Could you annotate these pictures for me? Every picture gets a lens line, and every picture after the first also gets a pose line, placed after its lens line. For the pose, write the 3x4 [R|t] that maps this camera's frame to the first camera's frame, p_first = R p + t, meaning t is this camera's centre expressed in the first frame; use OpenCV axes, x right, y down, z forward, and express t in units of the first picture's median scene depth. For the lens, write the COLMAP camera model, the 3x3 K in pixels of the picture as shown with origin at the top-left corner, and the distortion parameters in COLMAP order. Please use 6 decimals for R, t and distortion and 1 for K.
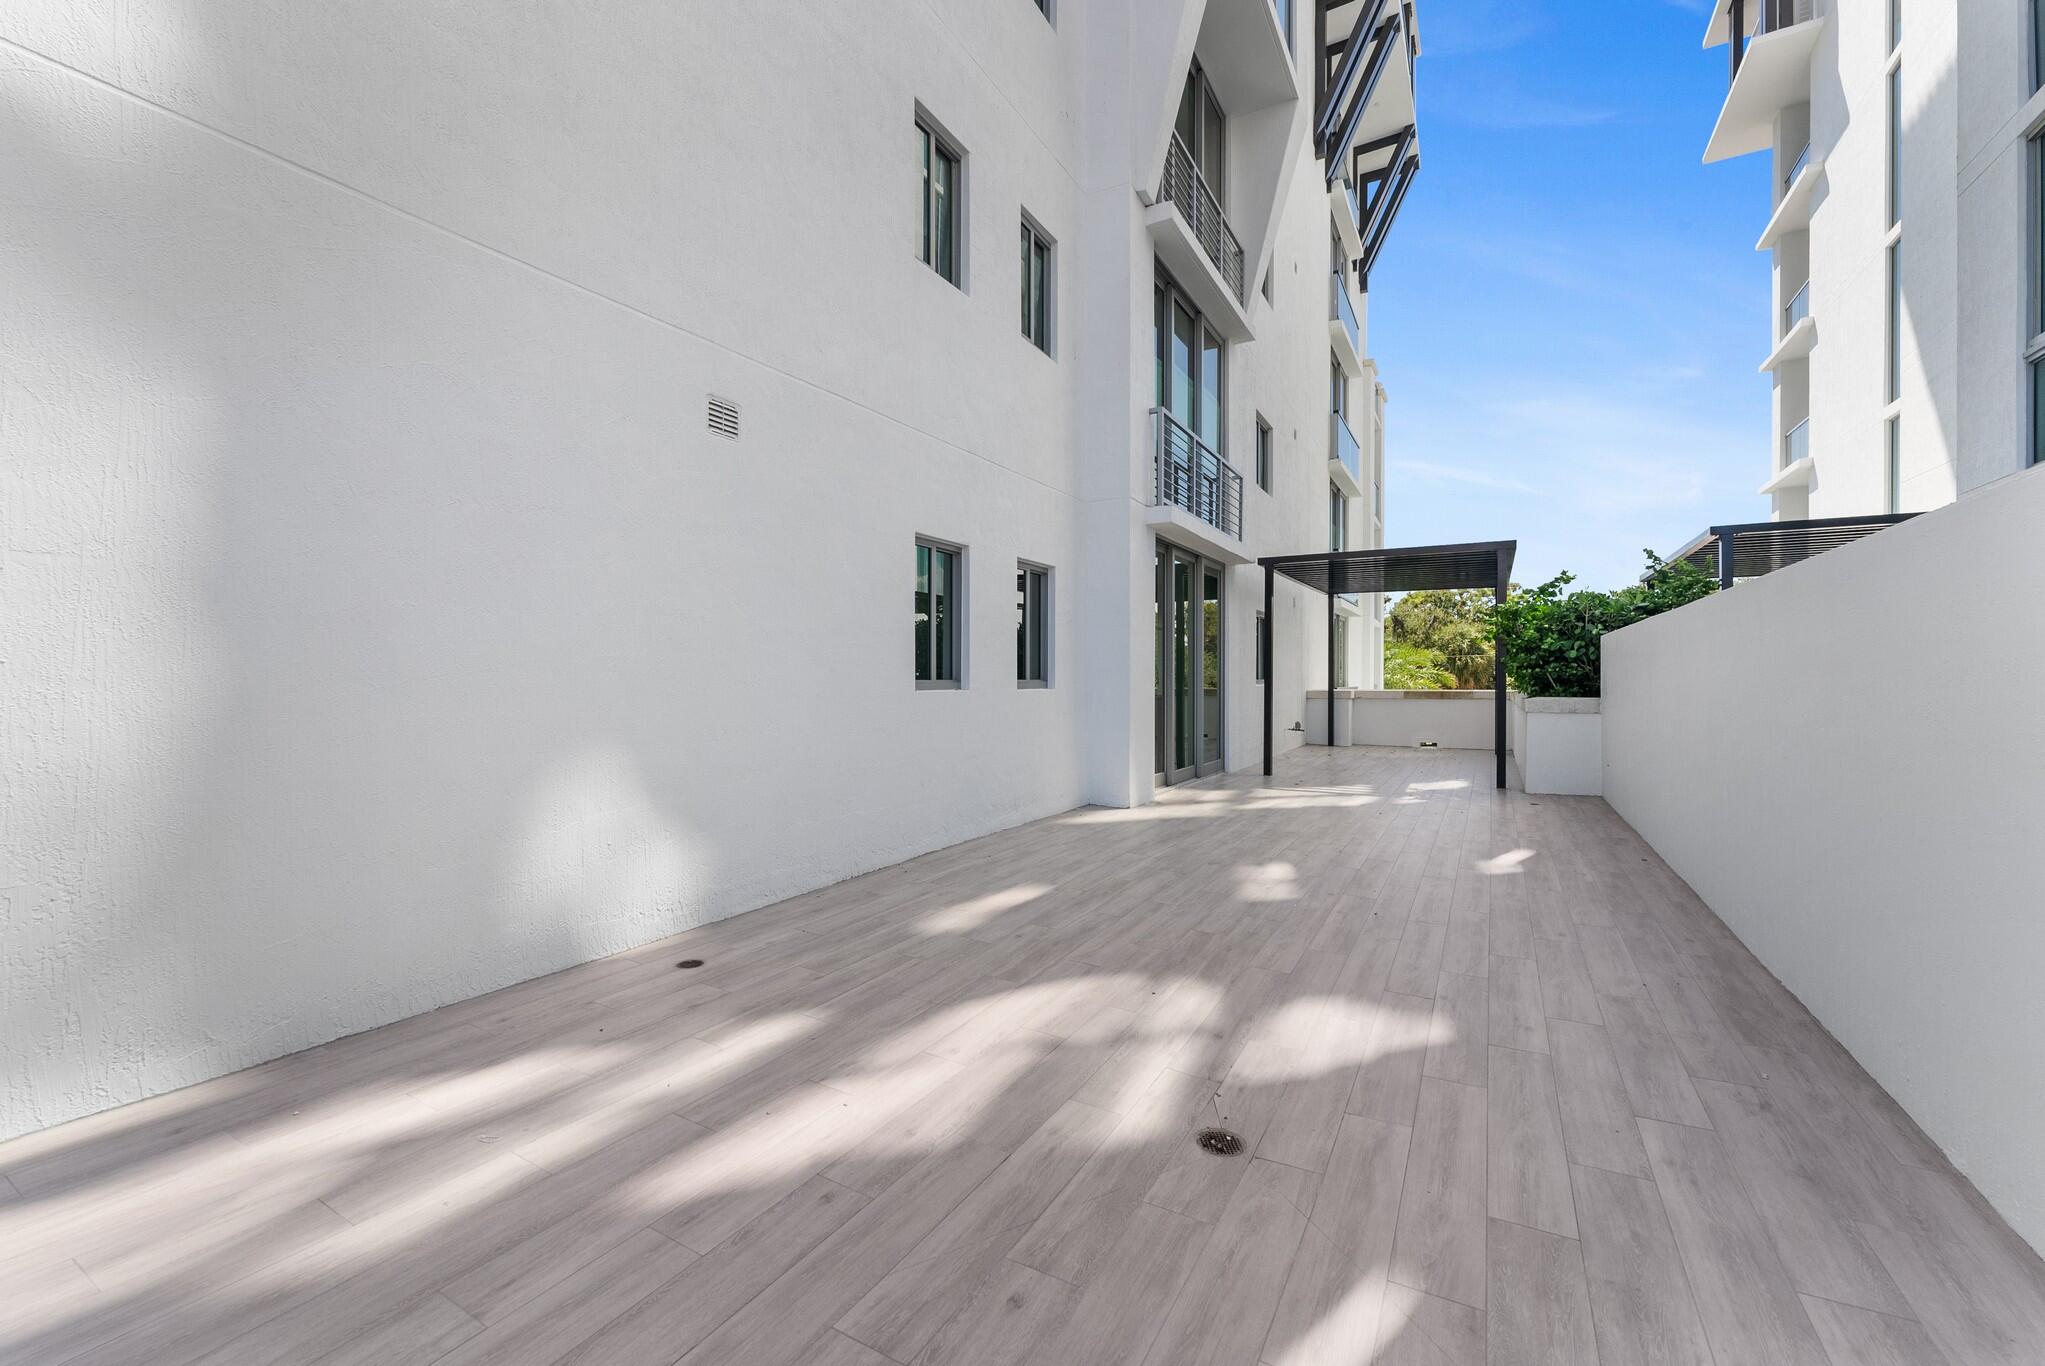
lens RADIAL K [[826.4, 0, 1024.8], [0, 826.4, 680.1], [0, 0, 1]] dist [0.002348, -0.000236]
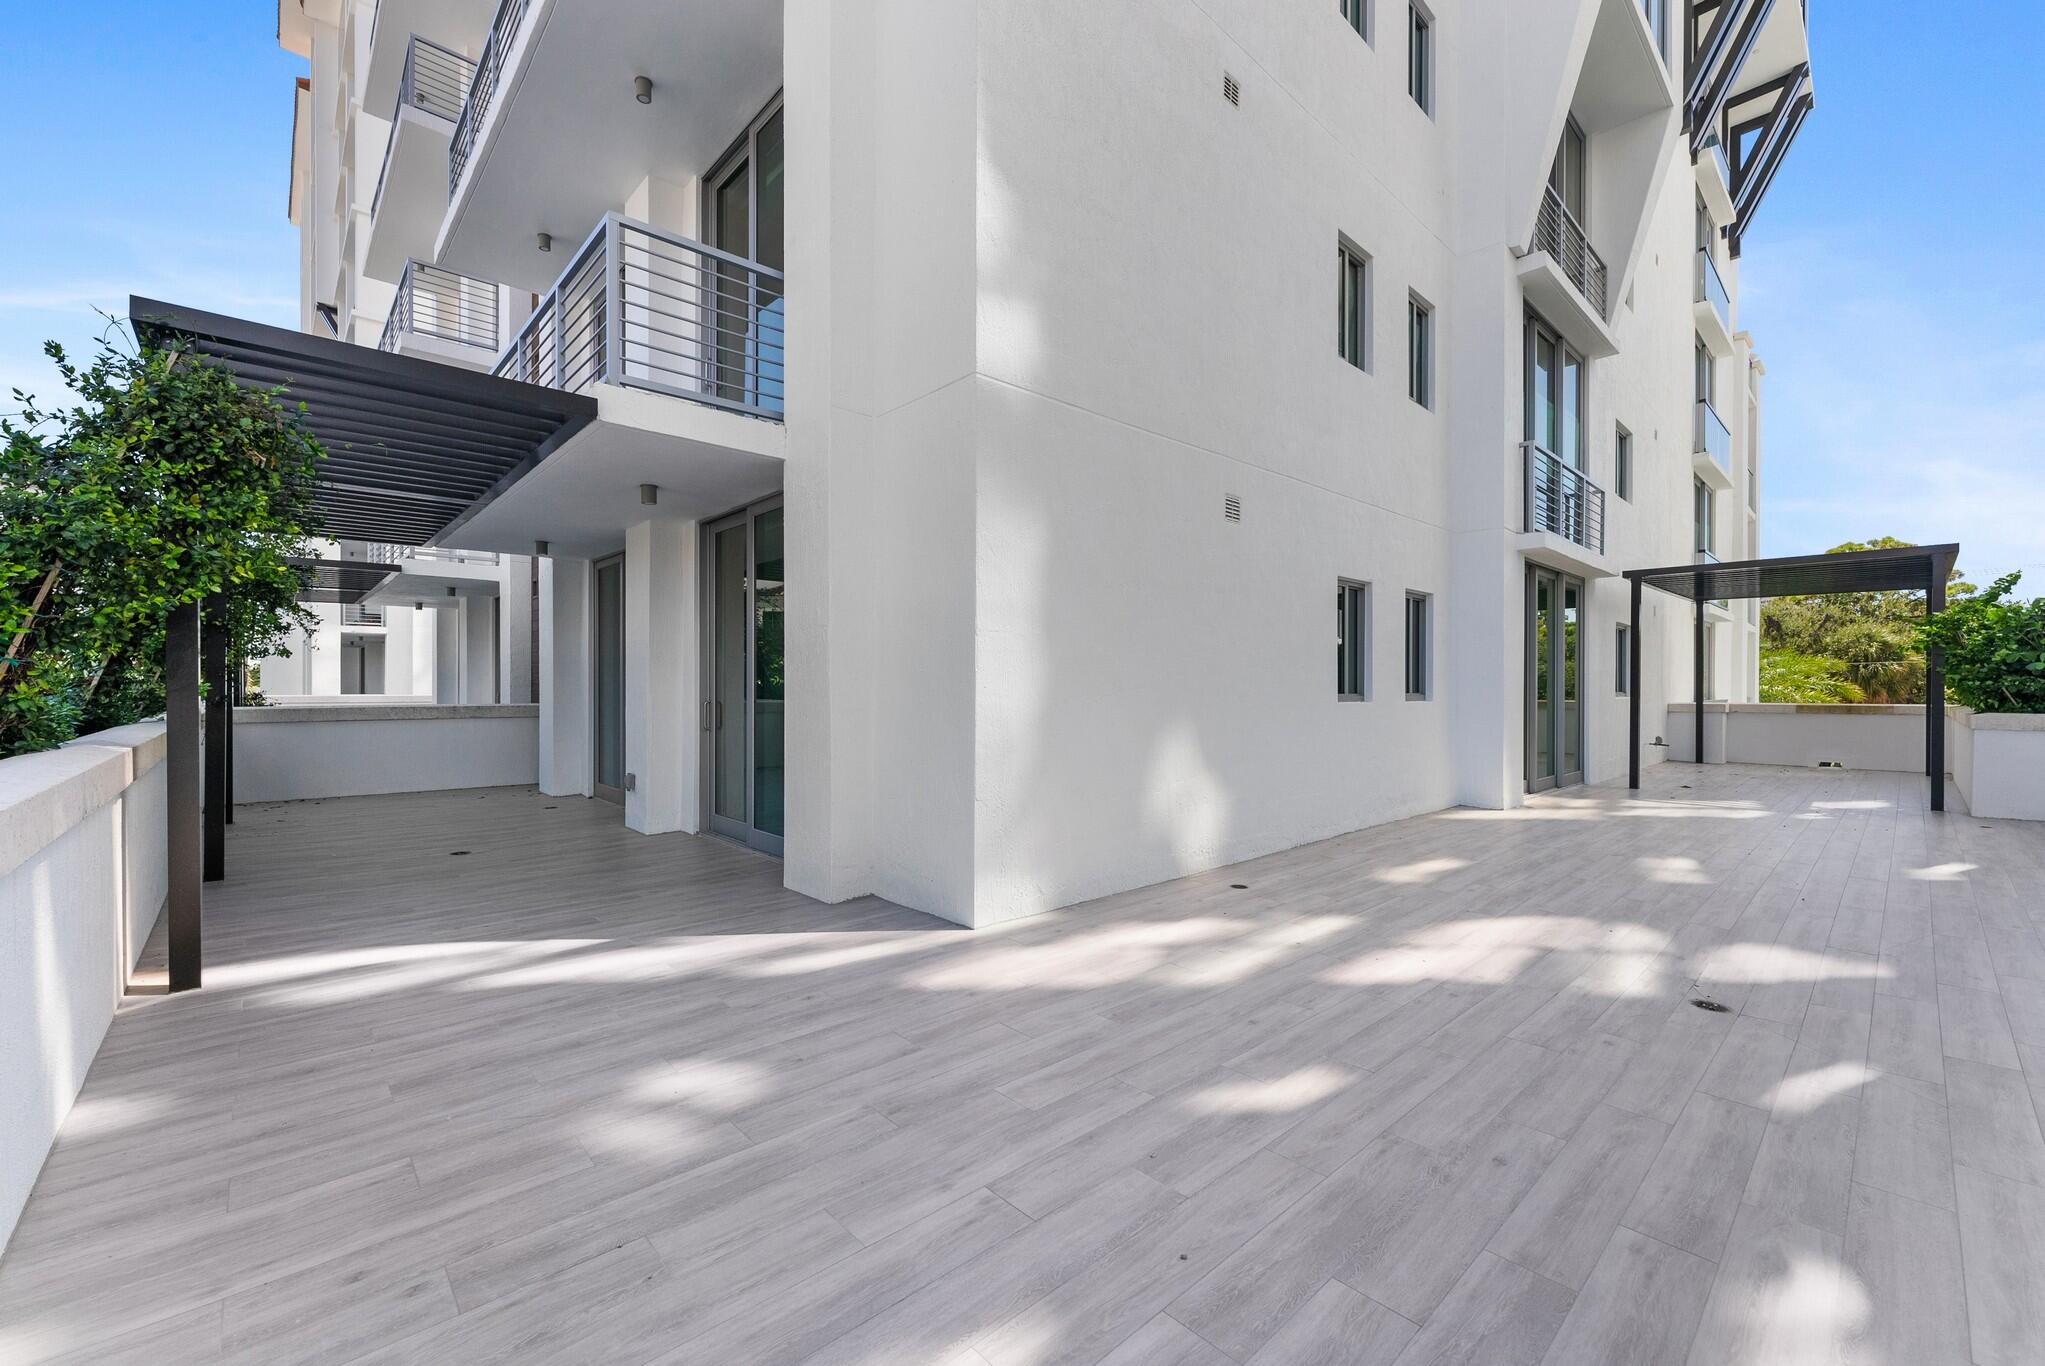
lens RADIAL K [[826.4, 0, 1020.2], [0, 826.4, 690.3], [0, 0, 1]] dist [0.002348, -0.000236]
pose [[0.952888, 0.001816, -0.303317, -0.166525], [-0.001631, 0.999998, 0.000865, -0.004625], [0.303318, -0.000330, 0.952889, -0.269409]]
